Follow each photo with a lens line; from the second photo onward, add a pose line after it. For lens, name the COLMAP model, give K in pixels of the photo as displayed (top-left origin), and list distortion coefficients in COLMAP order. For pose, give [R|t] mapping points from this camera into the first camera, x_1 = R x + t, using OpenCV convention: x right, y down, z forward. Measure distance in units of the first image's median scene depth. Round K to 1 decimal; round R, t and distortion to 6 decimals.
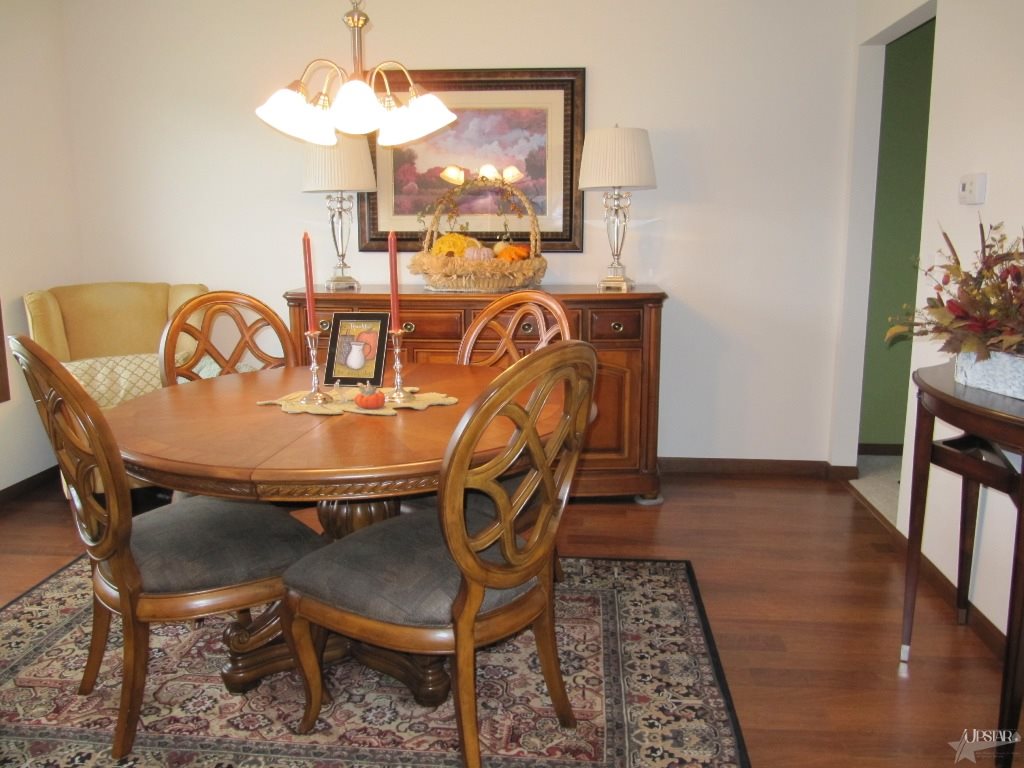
lens RADIAL K [[836.0, 0, 510.5], [0, 836.0, 381.7], [0, 0, 1]] dist [-0.054654, 0.016872]
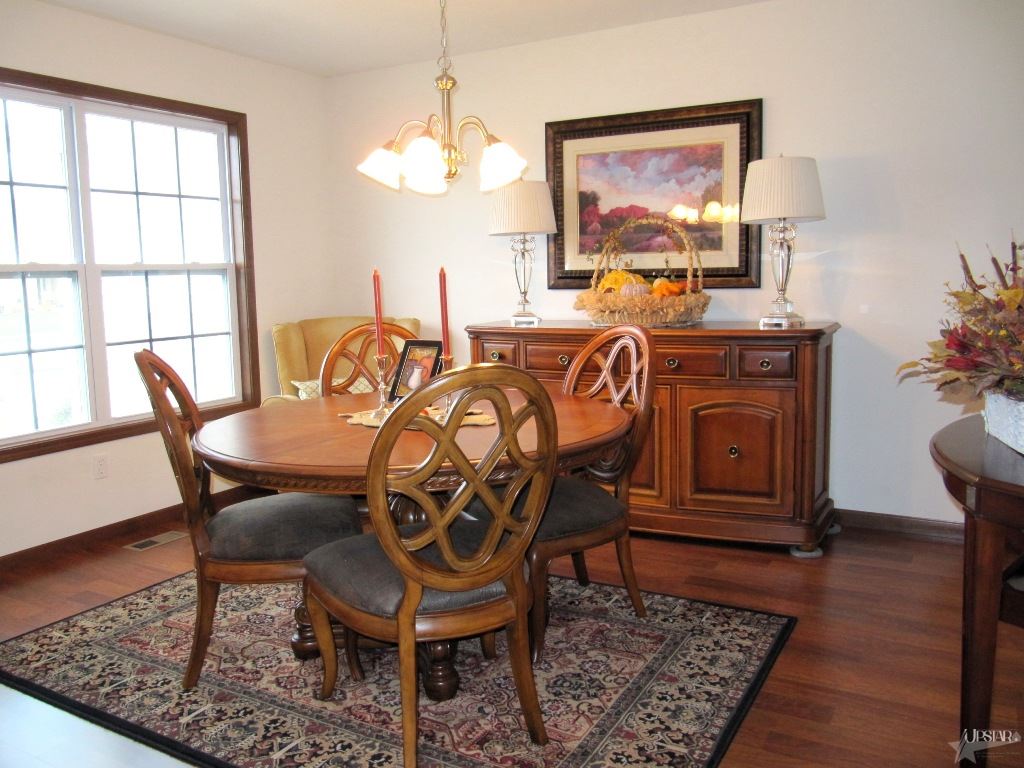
lens RADIAL K [[836.0, 0, 503.3], [0, 836.0, 381.7], [0, 0, 1]] dist [-0.054654, 0.016872]
pose [[0.907866, 0.034902, -0.417804, 0.306461], [-0.055767, 0.997727, -0.037832, 0.007688], [0.415534, 0.057646, 0.907749, 0.018184]]
